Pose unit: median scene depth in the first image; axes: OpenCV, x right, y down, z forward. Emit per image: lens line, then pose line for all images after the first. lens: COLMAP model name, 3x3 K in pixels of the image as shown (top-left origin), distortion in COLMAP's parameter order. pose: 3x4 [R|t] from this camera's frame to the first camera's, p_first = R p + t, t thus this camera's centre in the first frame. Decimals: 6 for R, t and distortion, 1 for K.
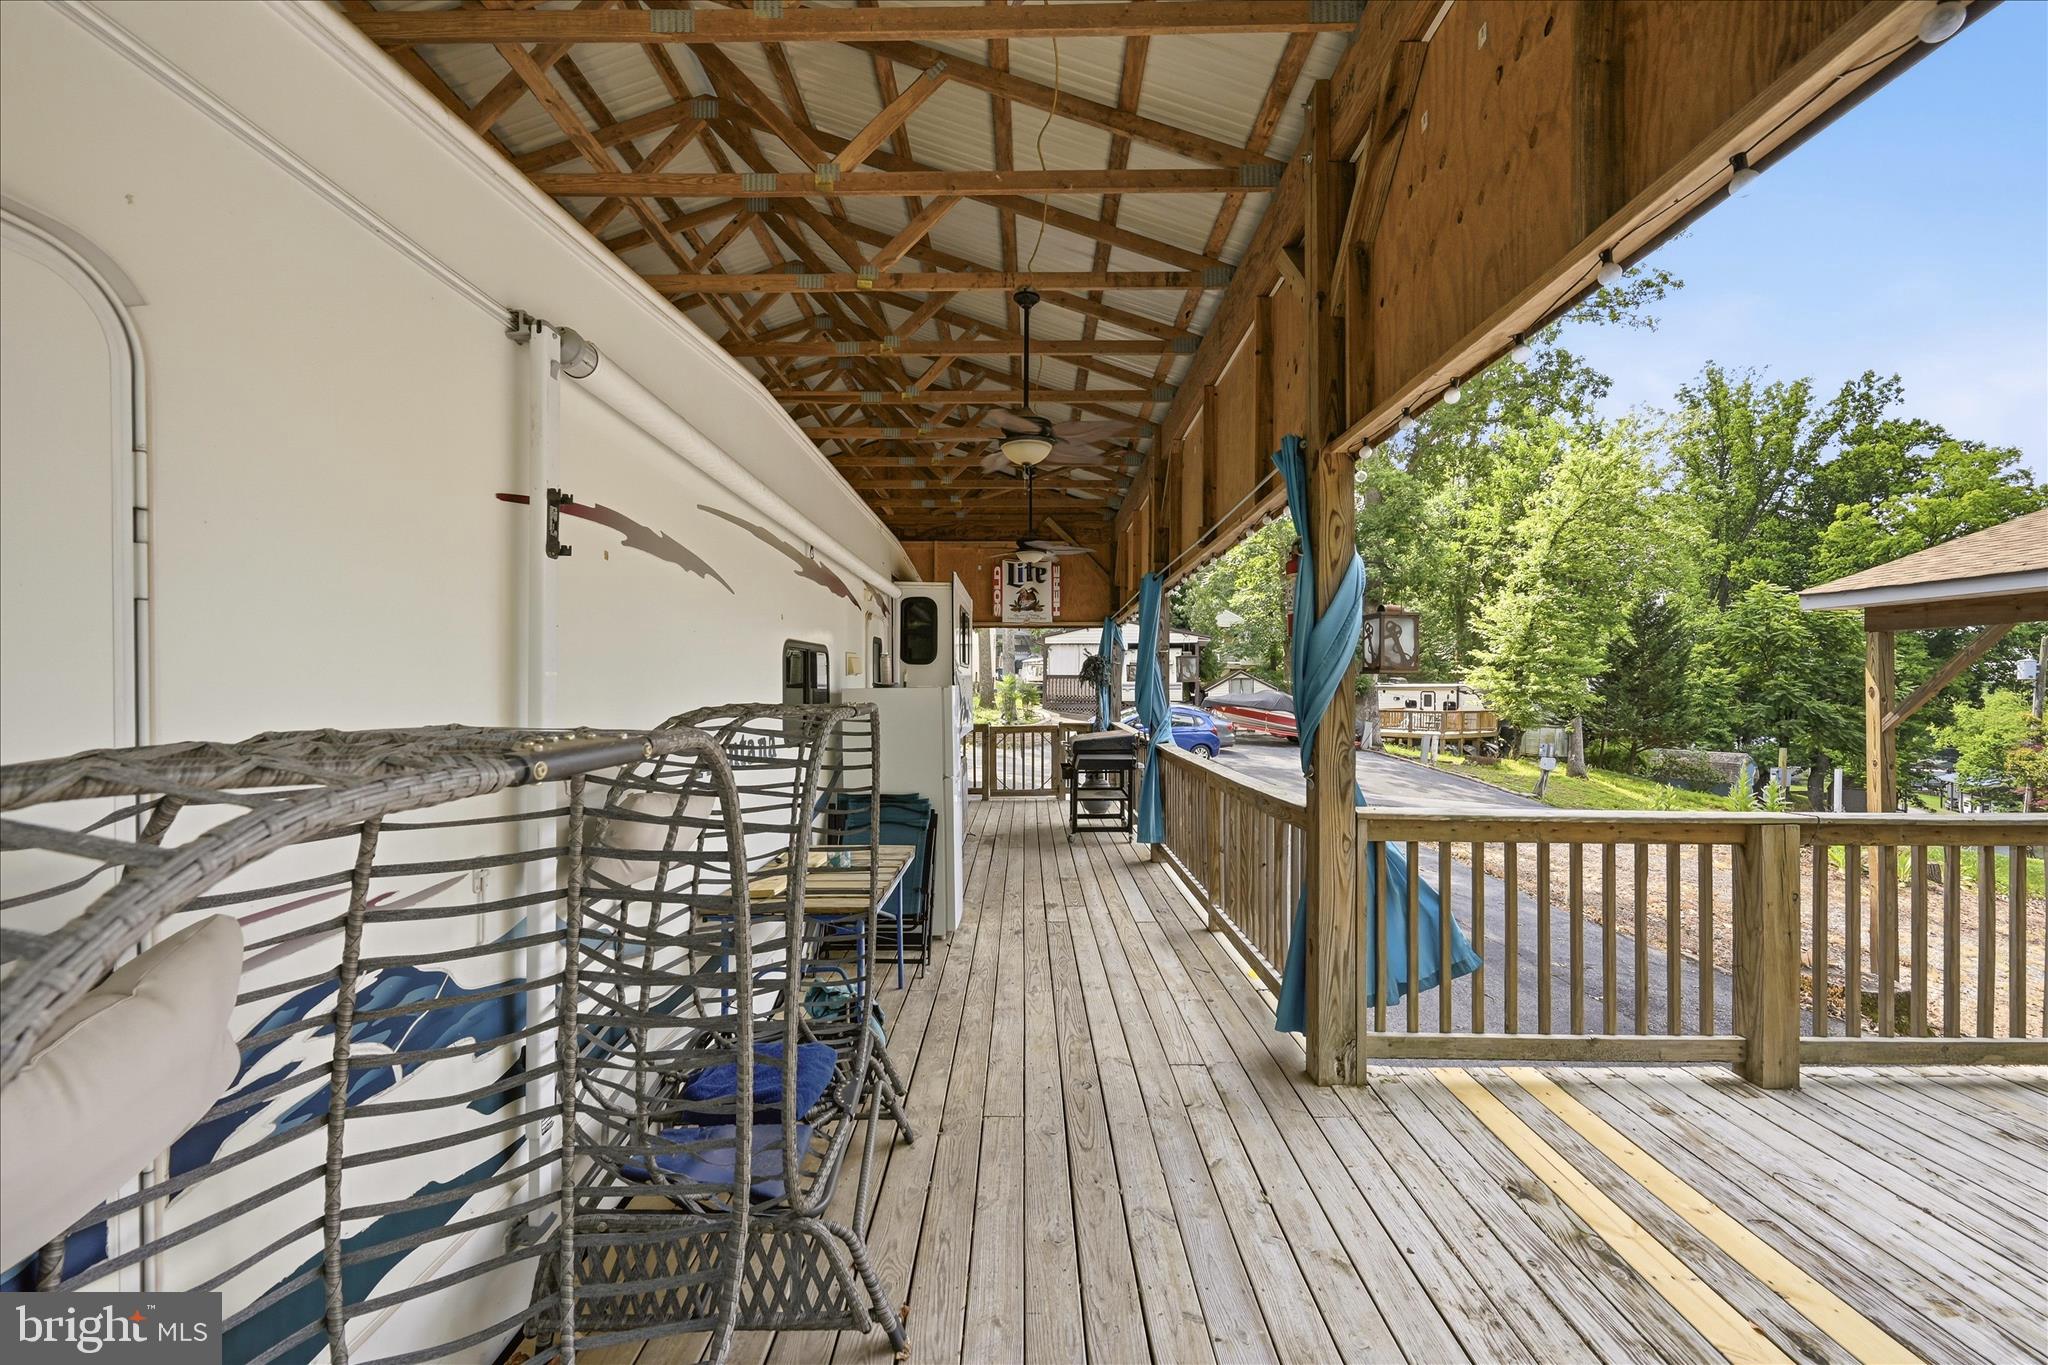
lens RADIAL K [[836.6, 0, 1019.8], [0, 836.6, 688.0], [0, 0, 1]] dist [-0.001496, 0.000600]
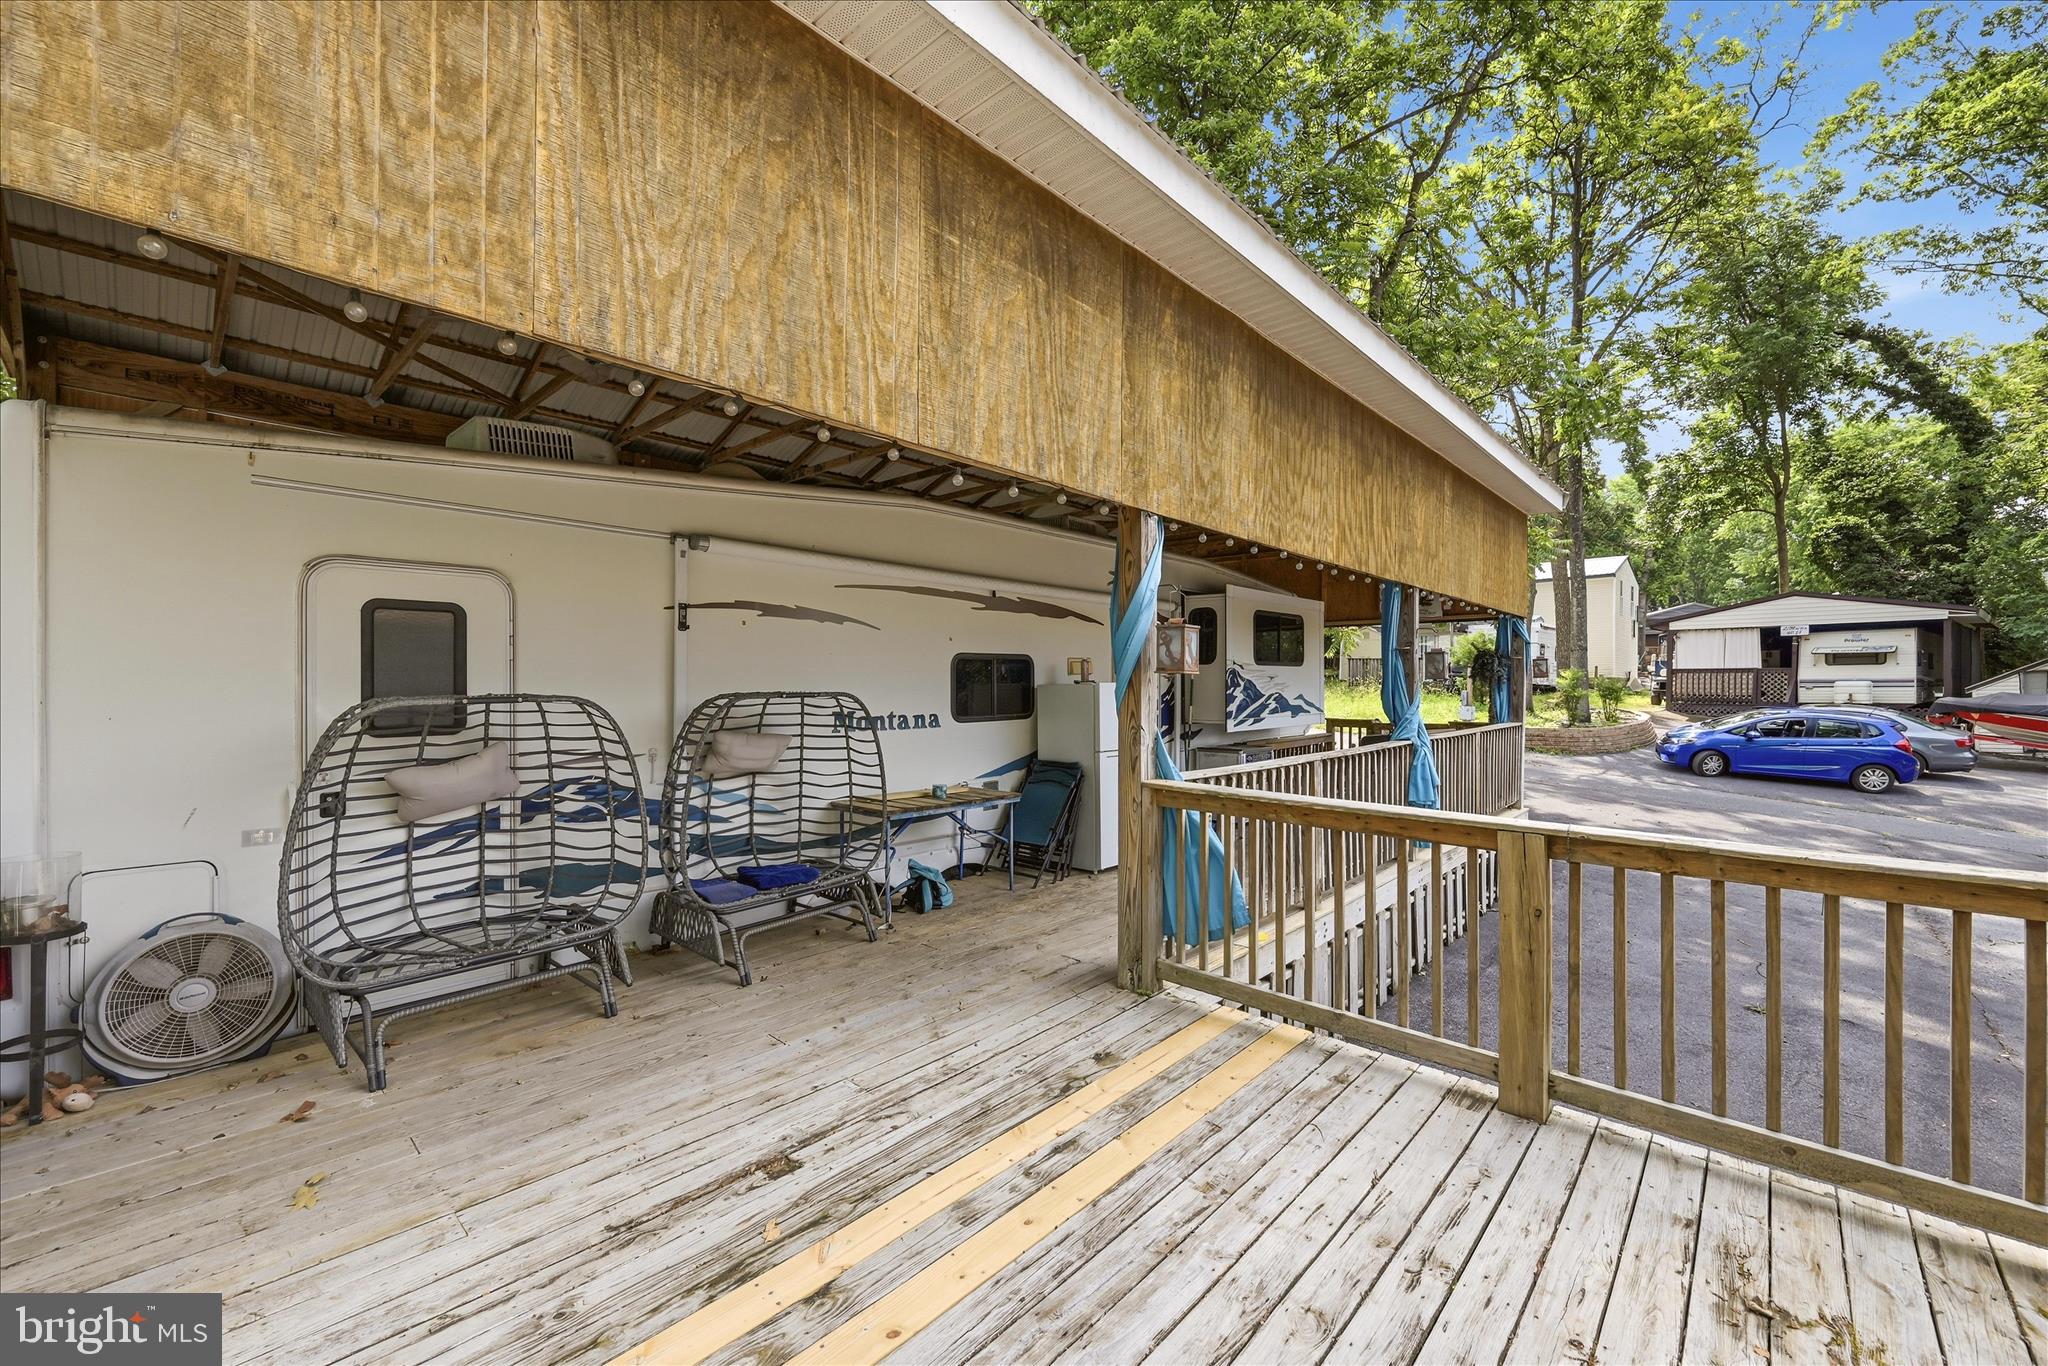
lens RADIAL K [[812.2, 0, 1020.9], [0, 812.2, 677.2], [0, 0, 1]] dist [0.001128, -0.000030]
pose [[0.738094, -0.001512, -0.674696, 0.589098], [-0.003383, 0.999977, -0.005942, -0.002558], [0.674689, 0.006669, 0.738072, -0.027339]]
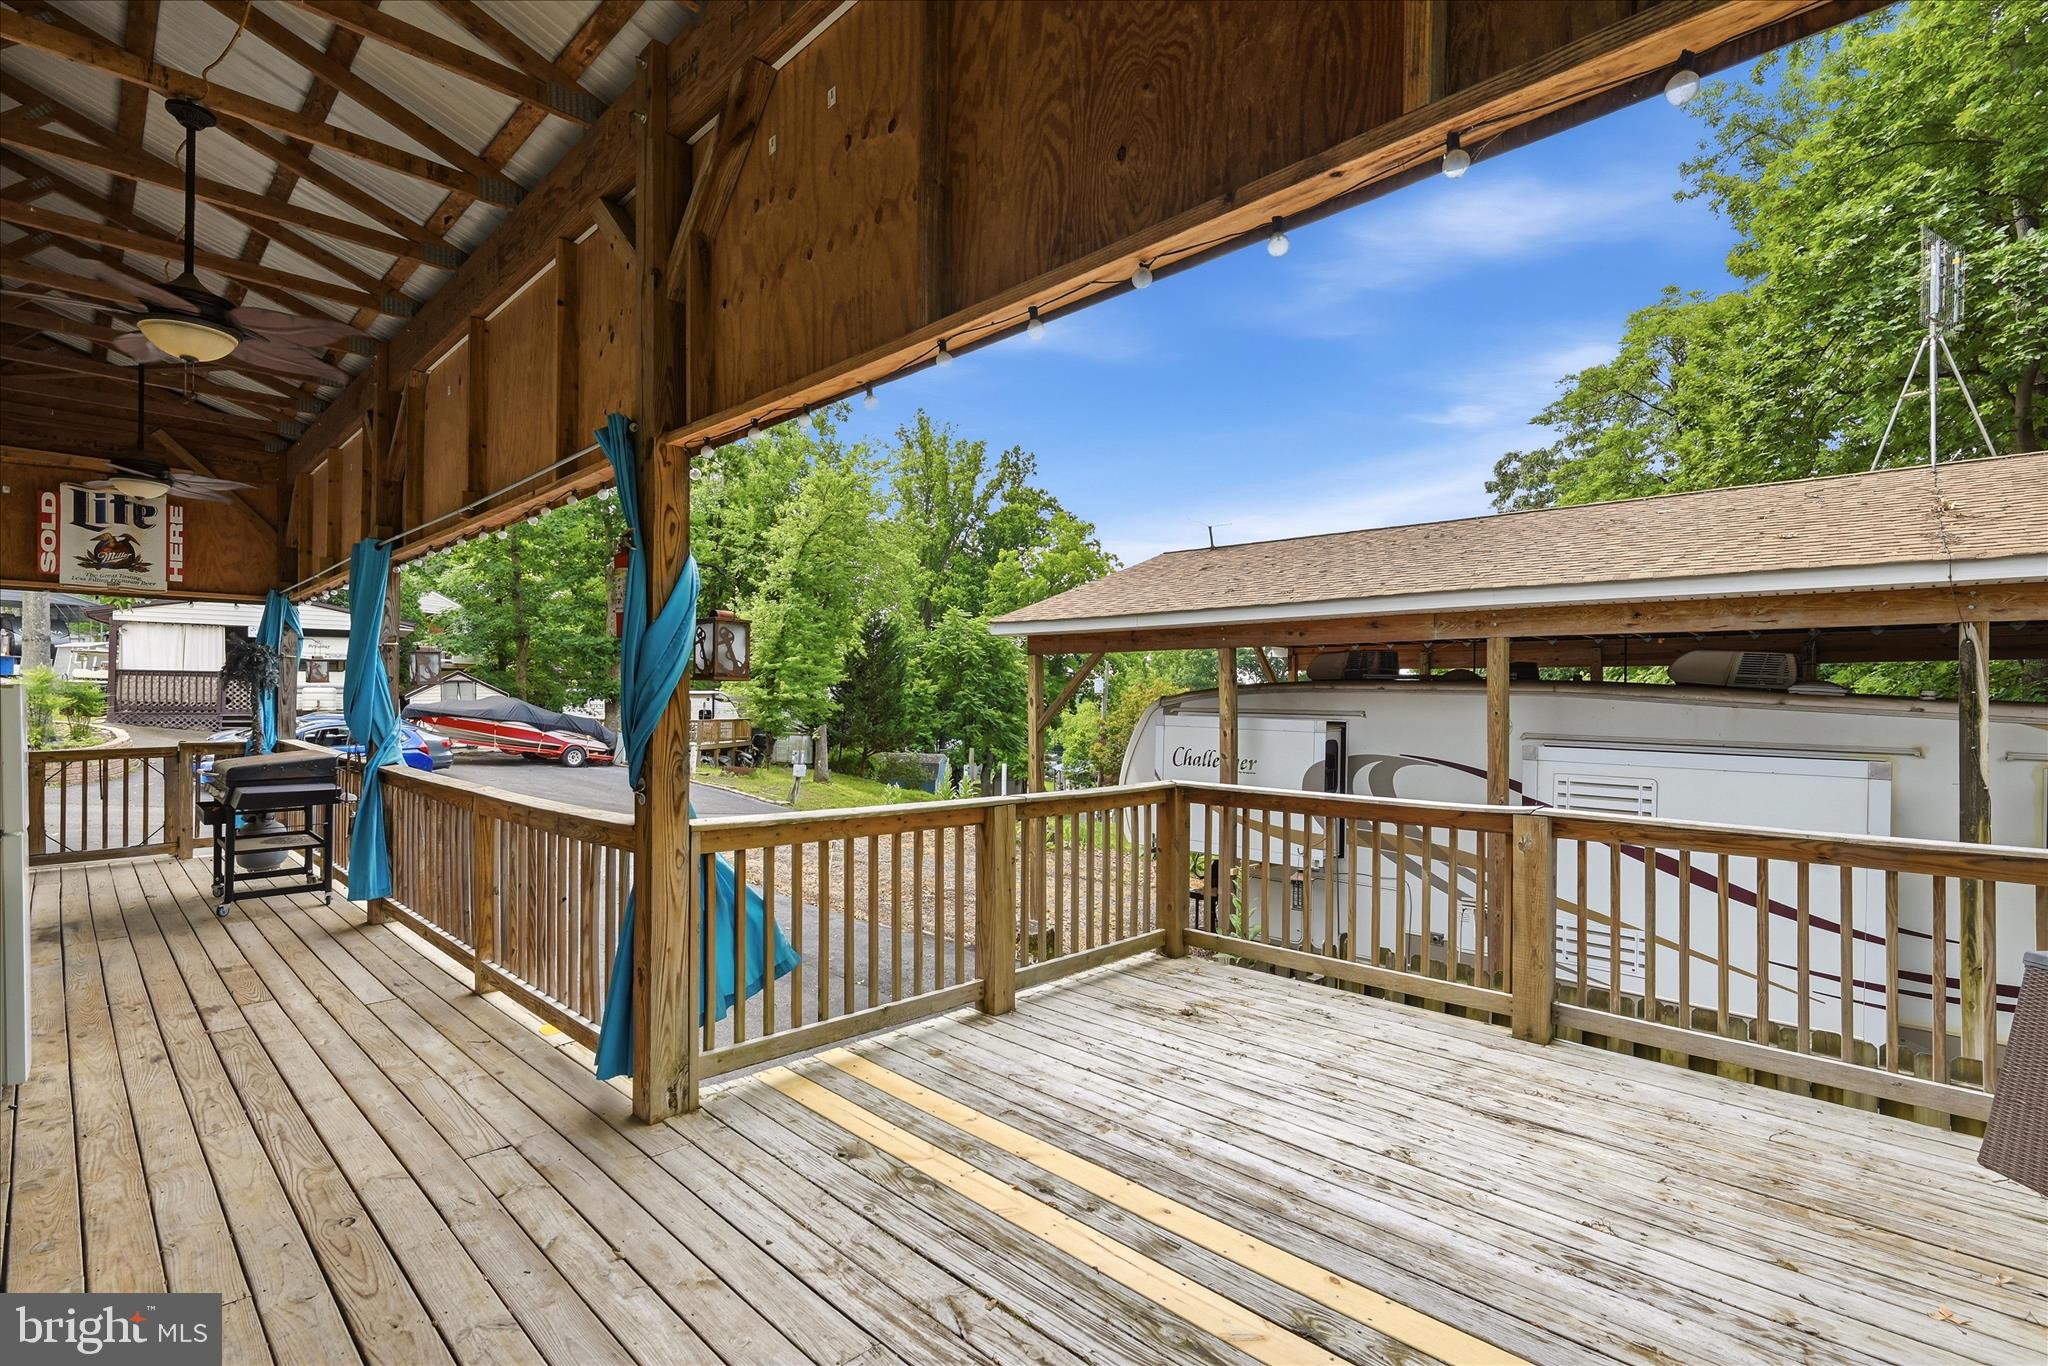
lens RADIAL K [[955.4, 0, 1024.0], [0, 955.4, 683.0], [0, 0, 1]] dist [0.000047, -0.000014]
pose [[0.694452, 0.018173, 0.719309, -0.065795], [-0.009541, 0.999826, -0.016049, 0.000152], [-0.719475, 0.004282, 0.694505, -0.017640]]
